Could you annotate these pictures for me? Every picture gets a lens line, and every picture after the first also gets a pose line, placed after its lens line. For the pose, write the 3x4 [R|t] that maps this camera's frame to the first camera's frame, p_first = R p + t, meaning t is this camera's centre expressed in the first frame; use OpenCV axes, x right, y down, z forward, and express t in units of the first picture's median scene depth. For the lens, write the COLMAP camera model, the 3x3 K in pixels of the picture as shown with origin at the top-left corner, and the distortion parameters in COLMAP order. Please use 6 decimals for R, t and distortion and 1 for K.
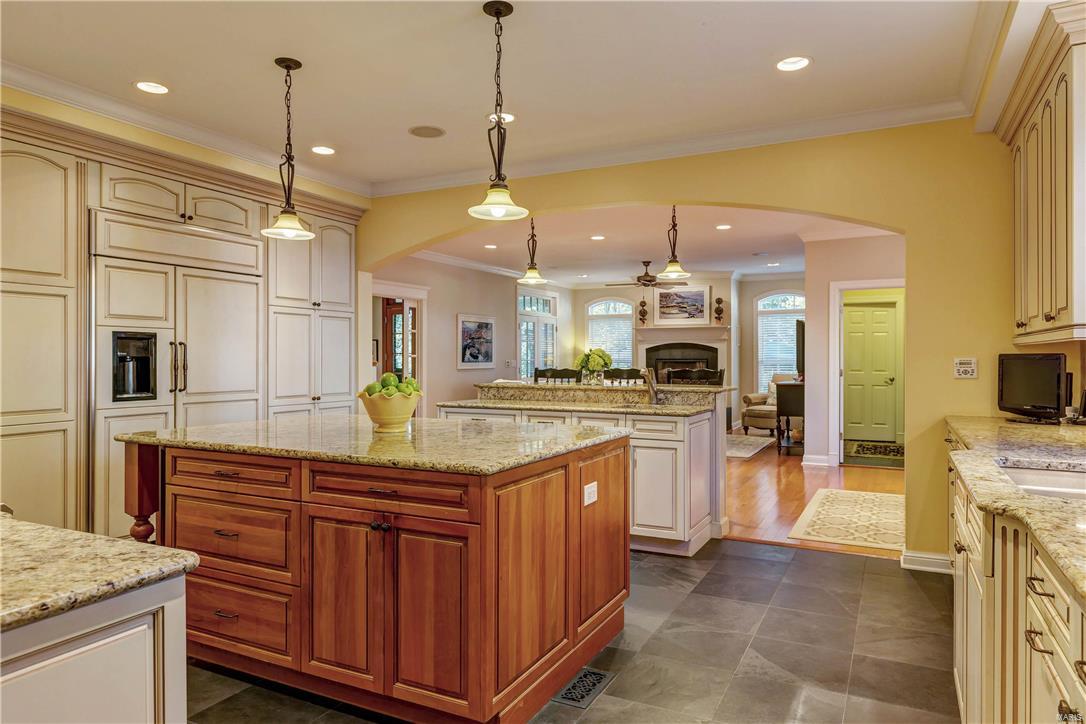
lens RADIAL K [[679.8, 0, 542.3], [0, 679.8, 358.2], [0, 0, 1]] dist [0.003164, 0.003022]
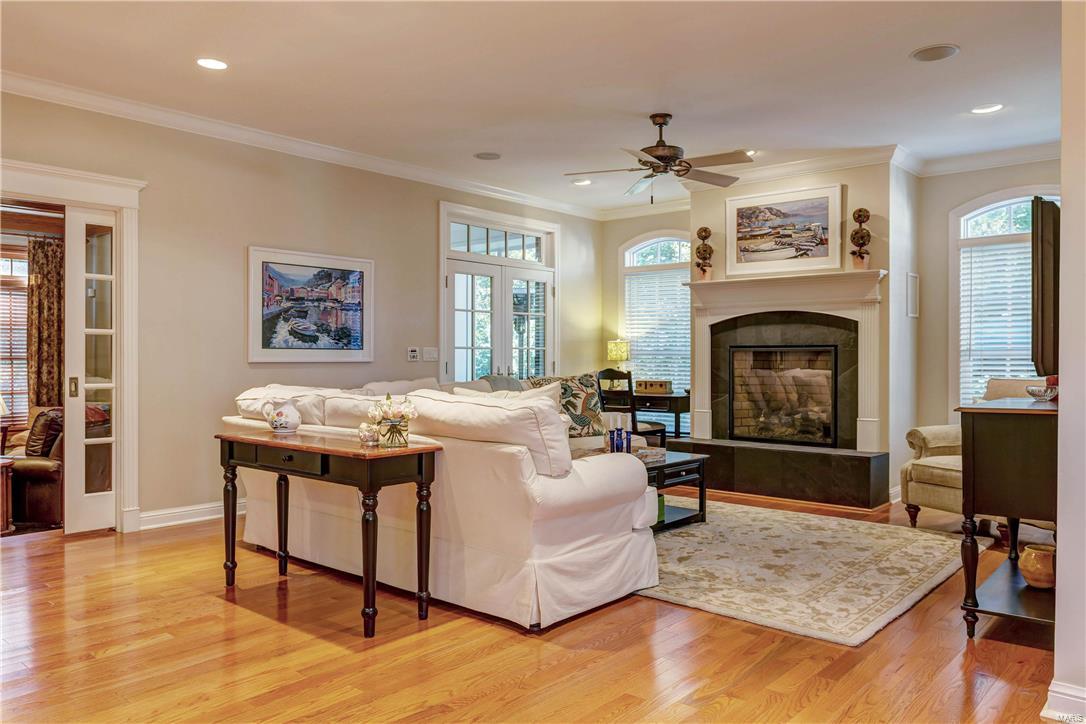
lens RADIAL K [[798.1, 0, 547.7], [0, 798.1, 363.2], [0, 0, 1]] dist [0.006446, -0.009548]
pose [[0.974910, 0.004503, -0.222554, 0.175706], [-0.003477, 0.999981, 0.005003, 0.011329], [0.222573, -0.004103, 0.974907, 0.438182]]
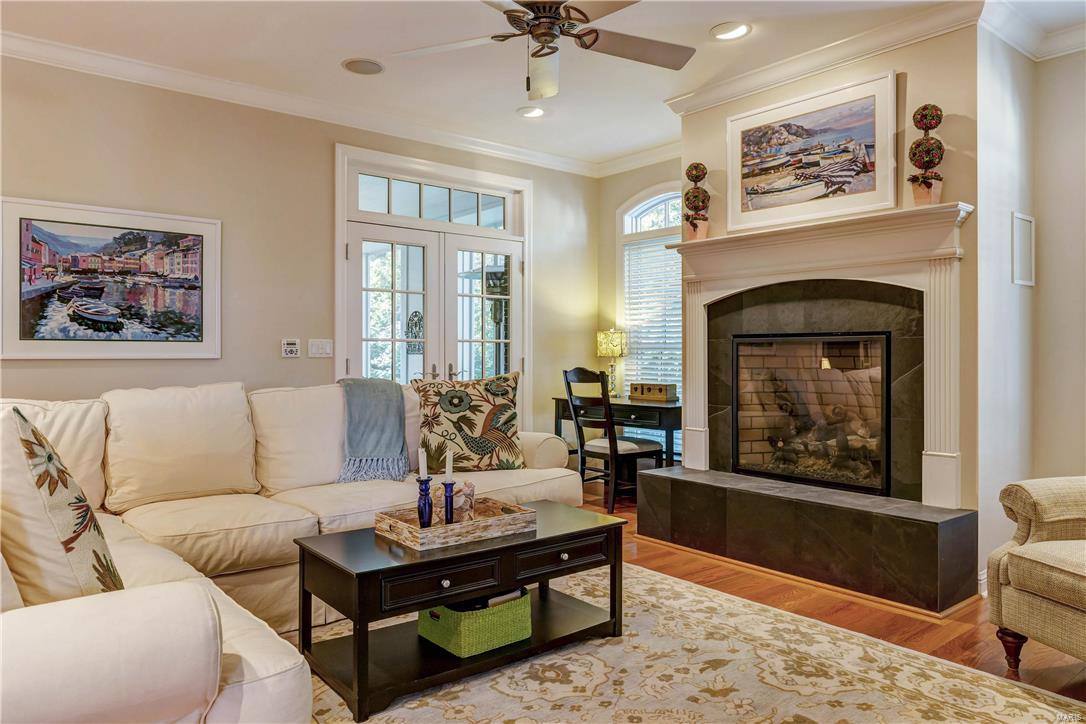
lens RADIAL K [[746.5, 0, 545.1], [0, 746.5, 354.6], [0, 0, 1]] dist [-0.003279, 0.002666]
pose [[0.923132, 0.001873, -0.384480, 0.233282], [-0.002436, 0.999997, -0.000977, 0.011603], [0.384476, 0.001839, 0.923133, 0.663639]]
